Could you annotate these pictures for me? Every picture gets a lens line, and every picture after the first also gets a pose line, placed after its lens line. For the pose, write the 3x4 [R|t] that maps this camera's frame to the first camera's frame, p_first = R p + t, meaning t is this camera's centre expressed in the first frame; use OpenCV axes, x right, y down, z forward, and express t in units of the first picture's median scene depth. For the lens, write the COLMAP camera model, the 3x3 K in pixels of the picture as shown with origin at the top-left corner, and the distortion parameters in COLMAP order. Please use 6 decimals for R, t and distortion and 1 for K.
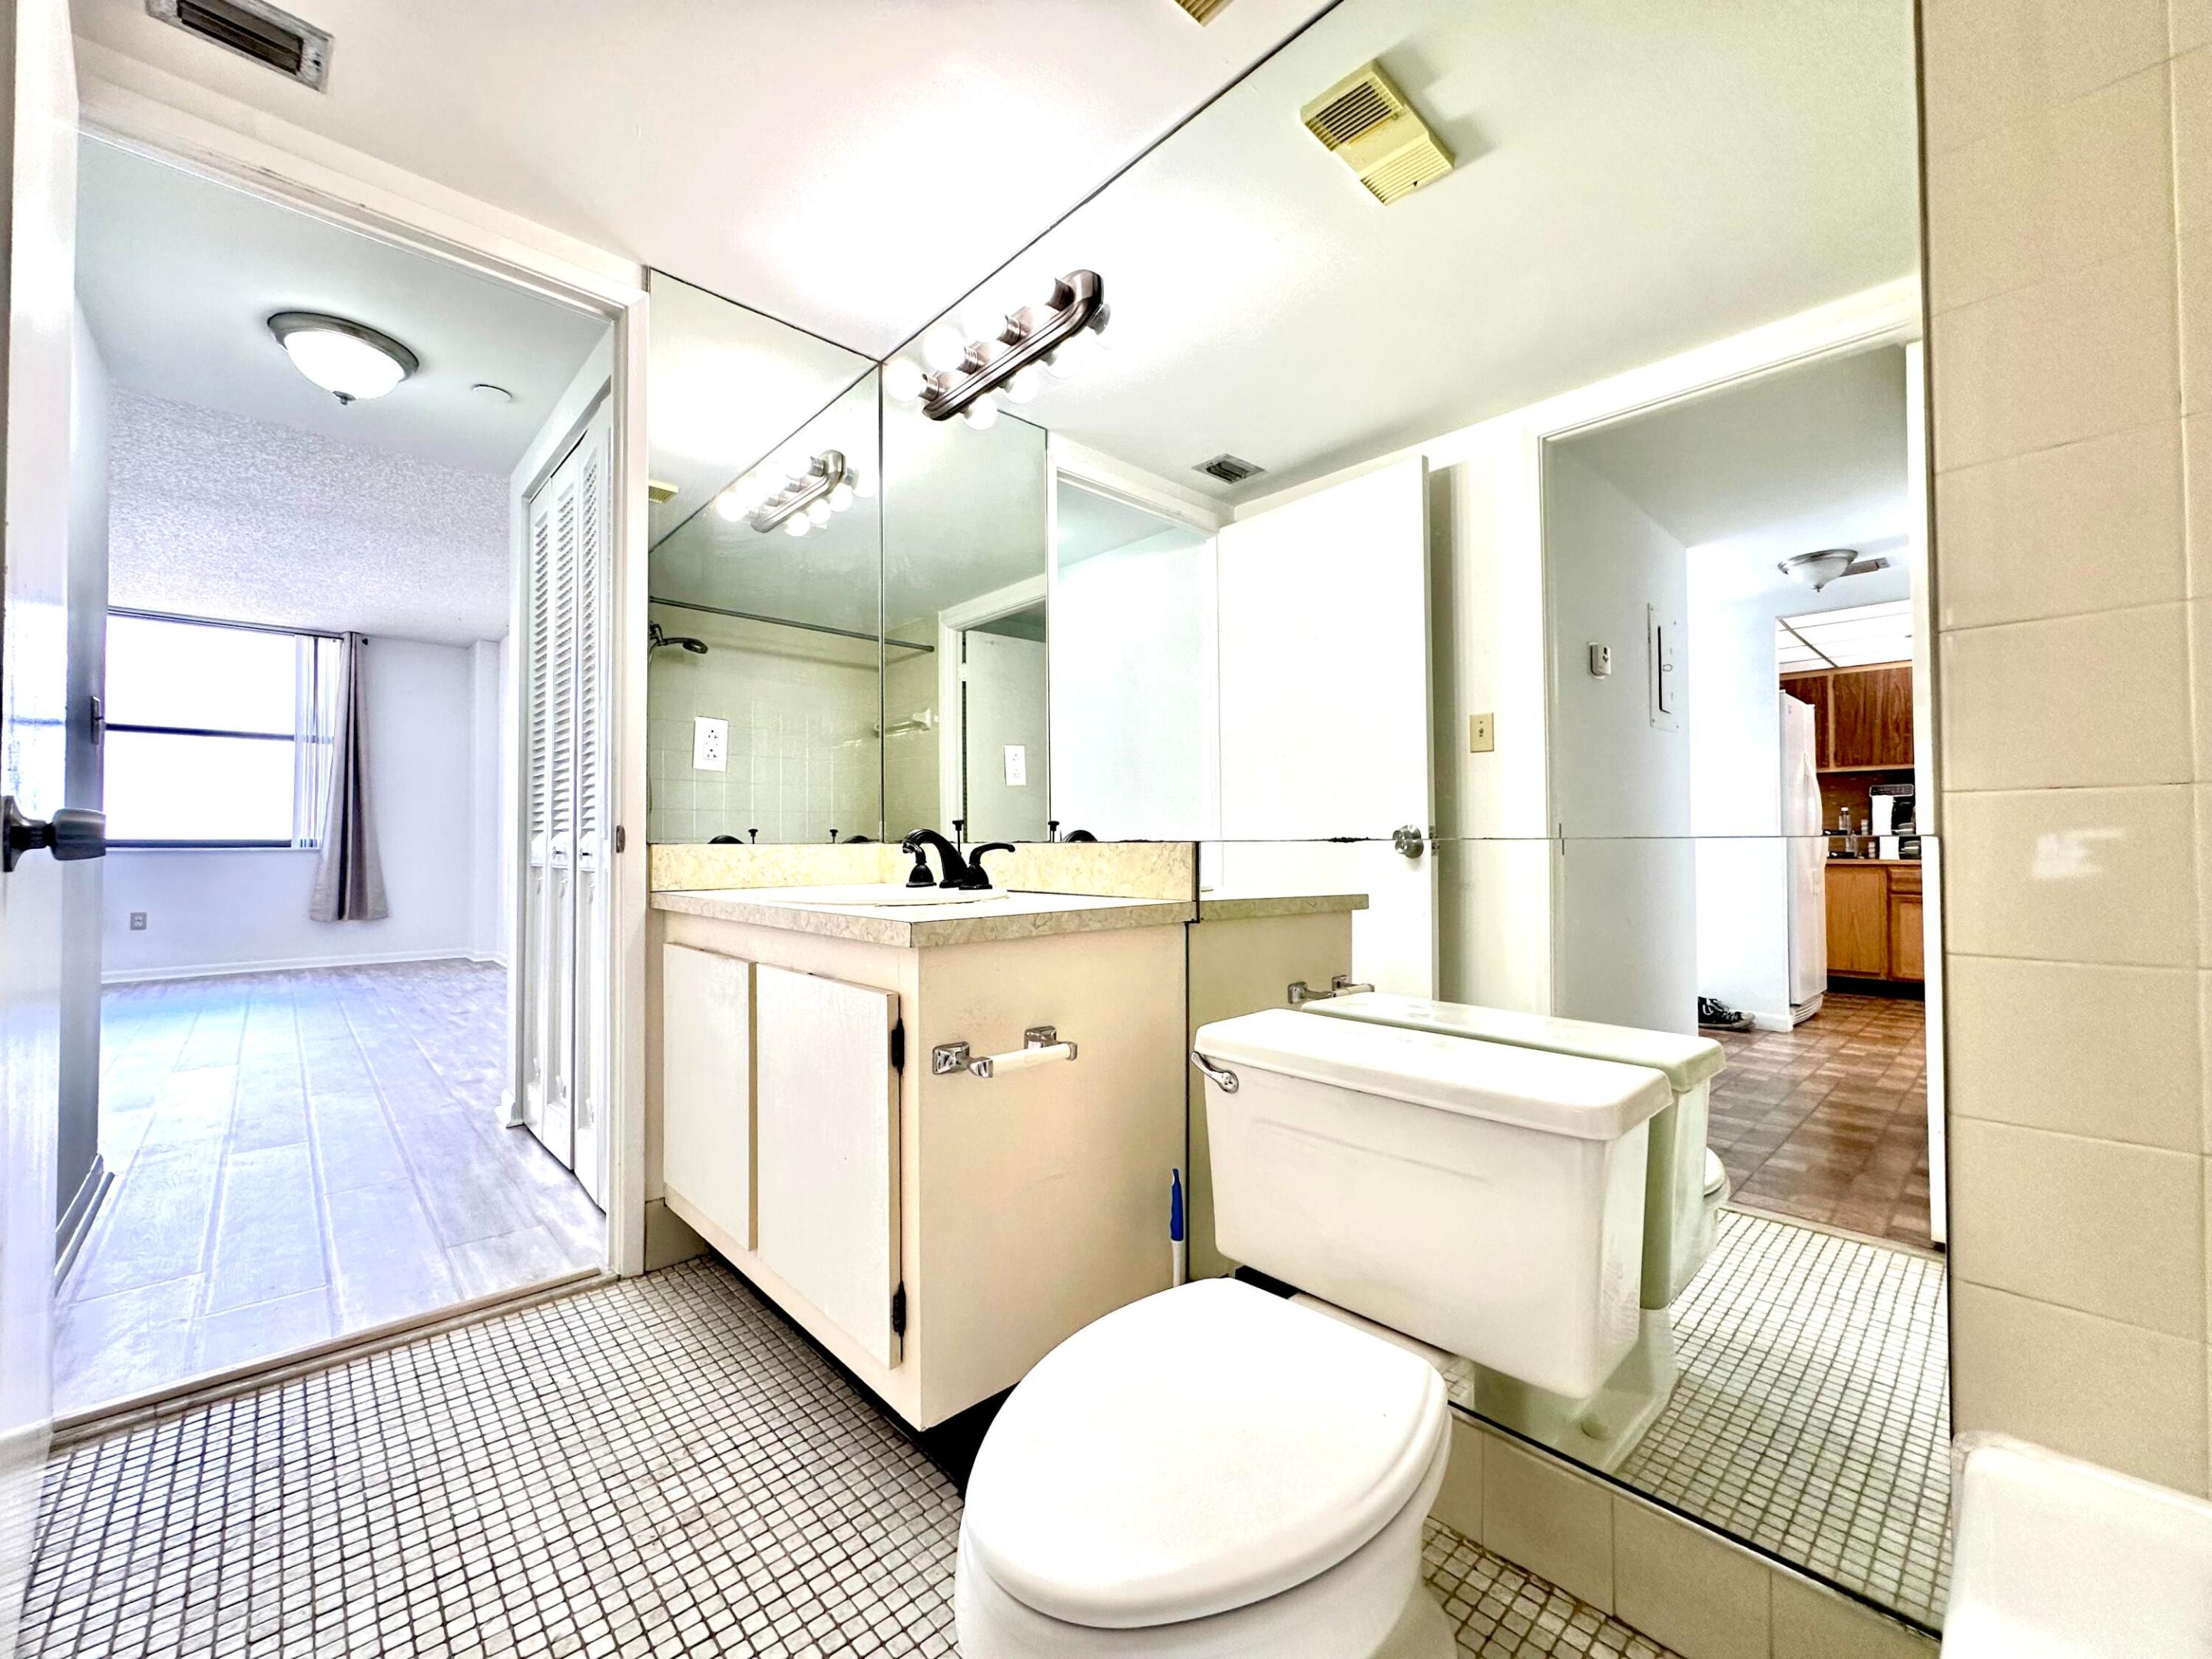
lens RADIAL K [[883.7, 0, 1095.2], [0, 883.7, 834.9], [0, 0, 1]] dist [-0.004643, 0.000382]
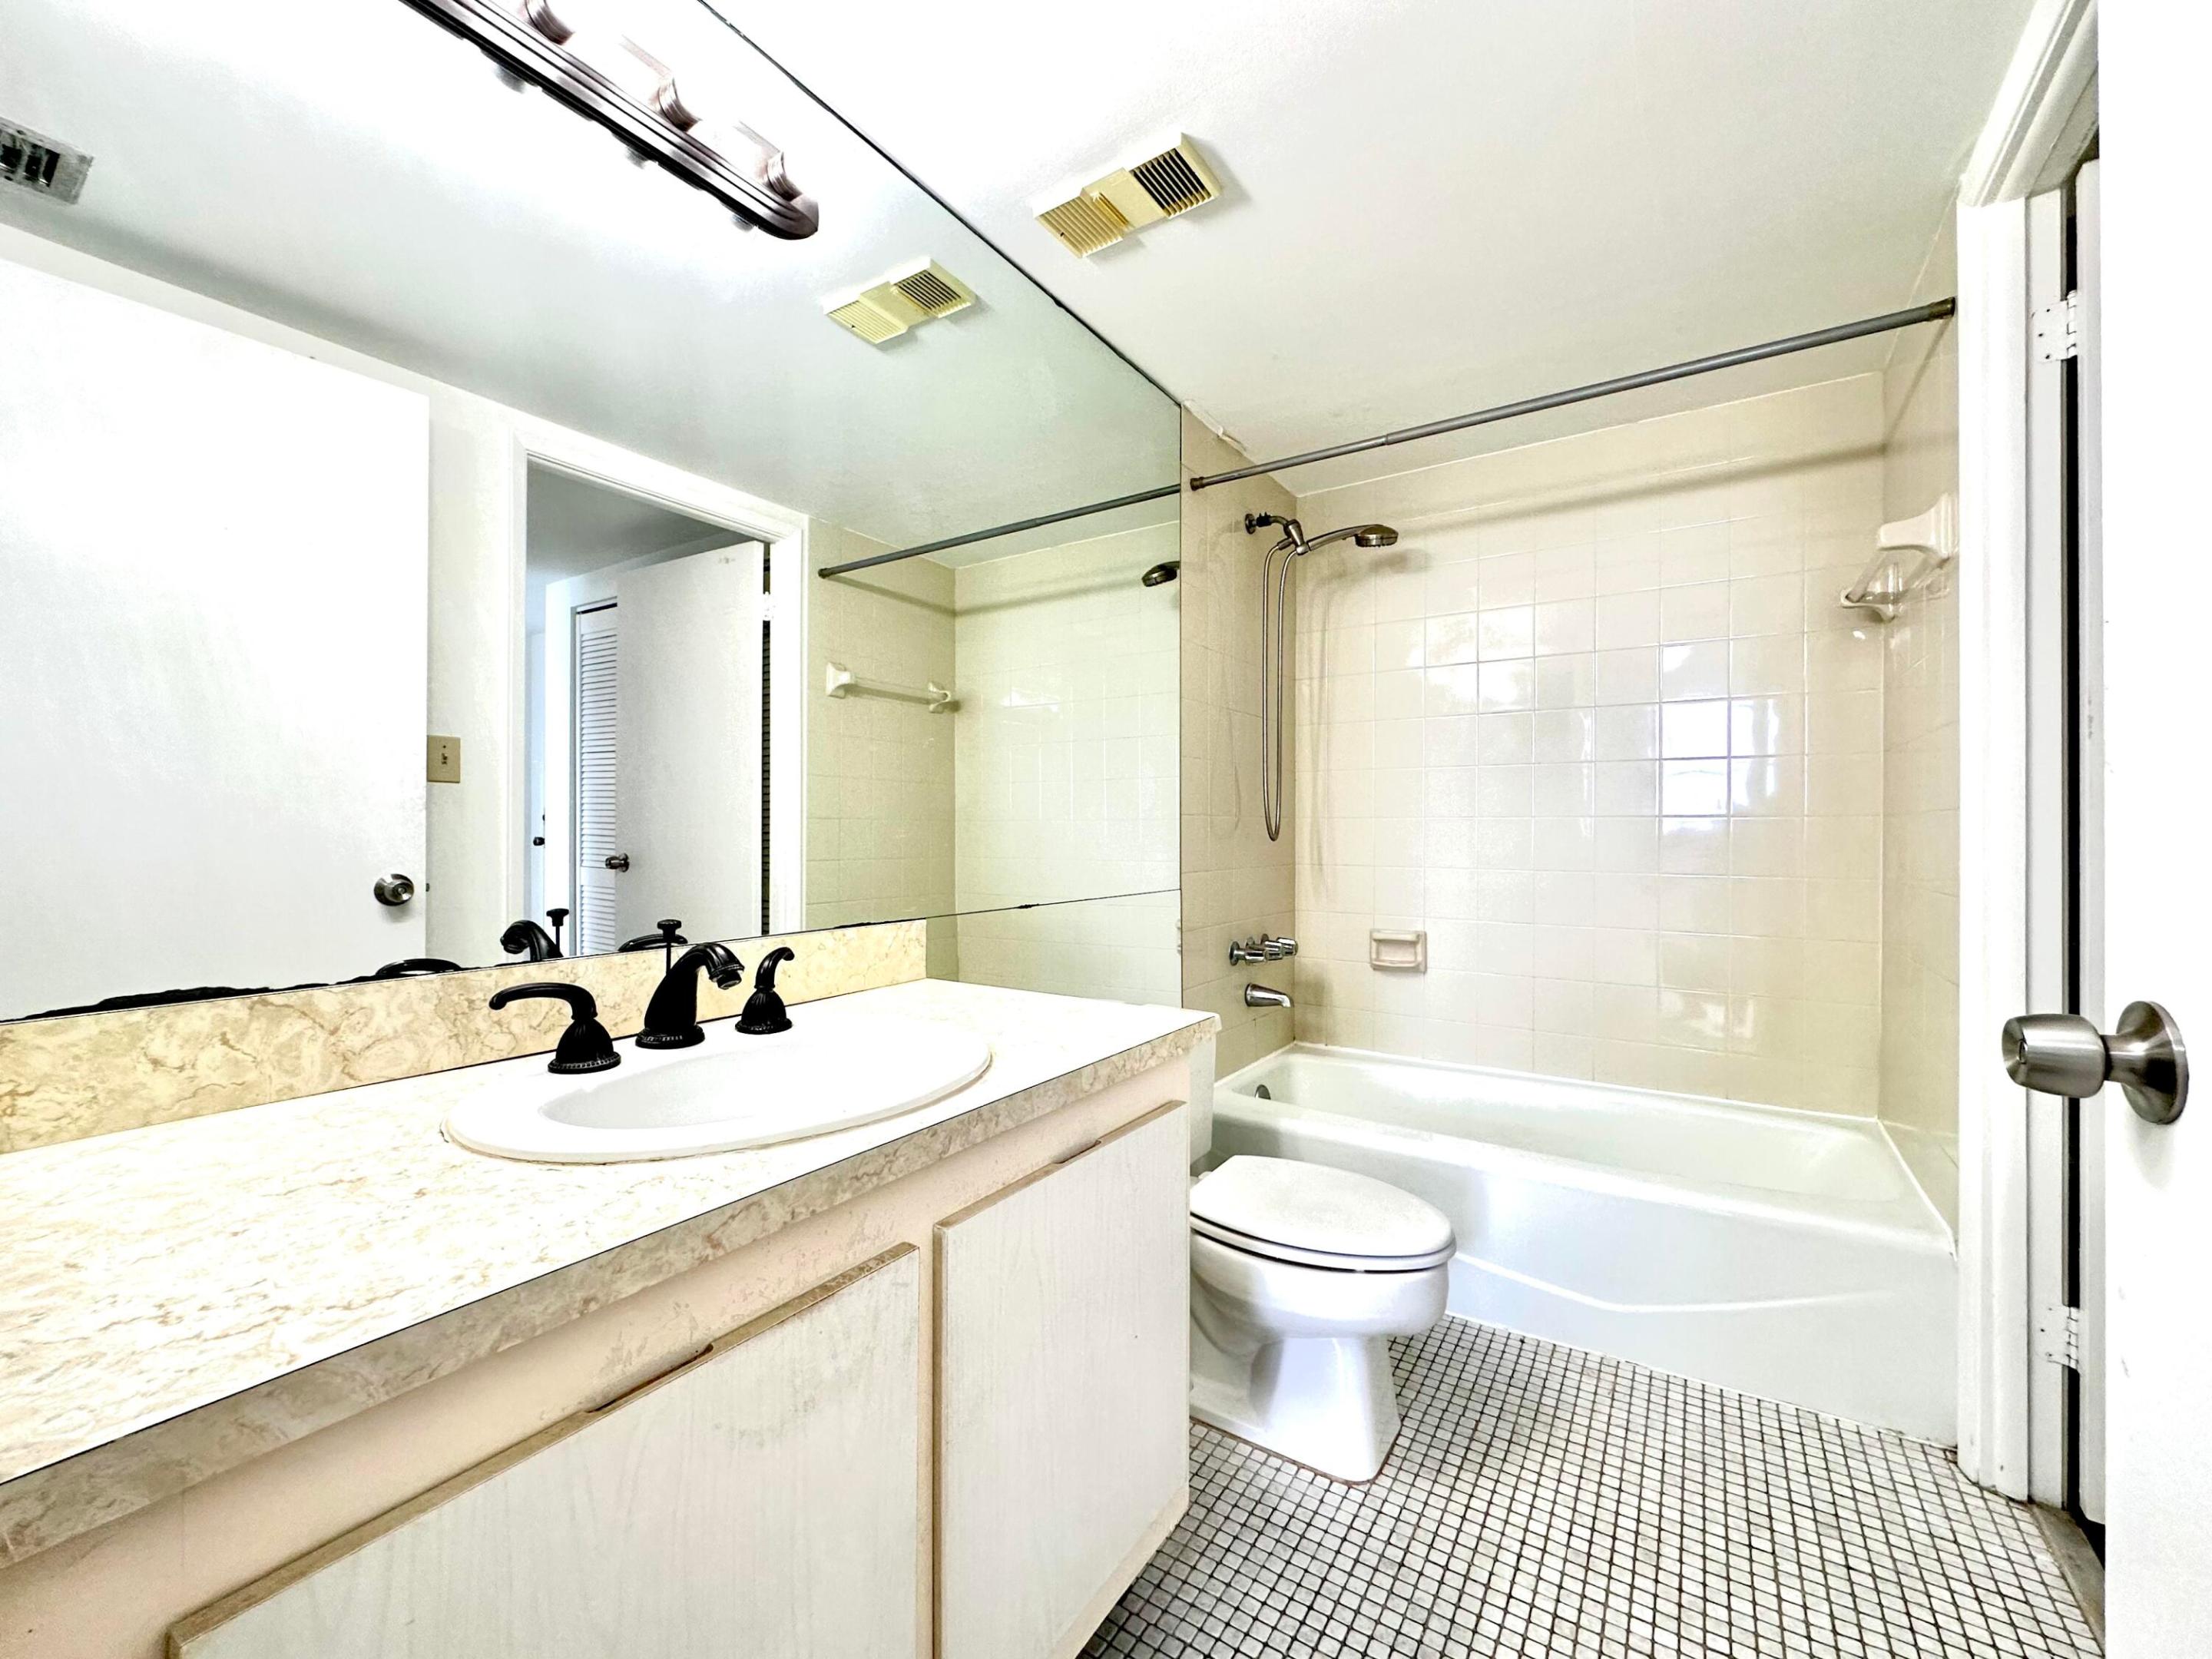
lens RADIAL K [[883.7, 0, 1096.0], [0, 883.7, 826.1], [0, 0, 1]] dist [-0.004643, 0.000382]
pose [[-0.225825, 0.007135, 0.974142, -0.866933], [-0.011838, 0.999879, -0.010067, -0.085688], [-0.974096, -0.013805, -0.225713, 0.996622]]
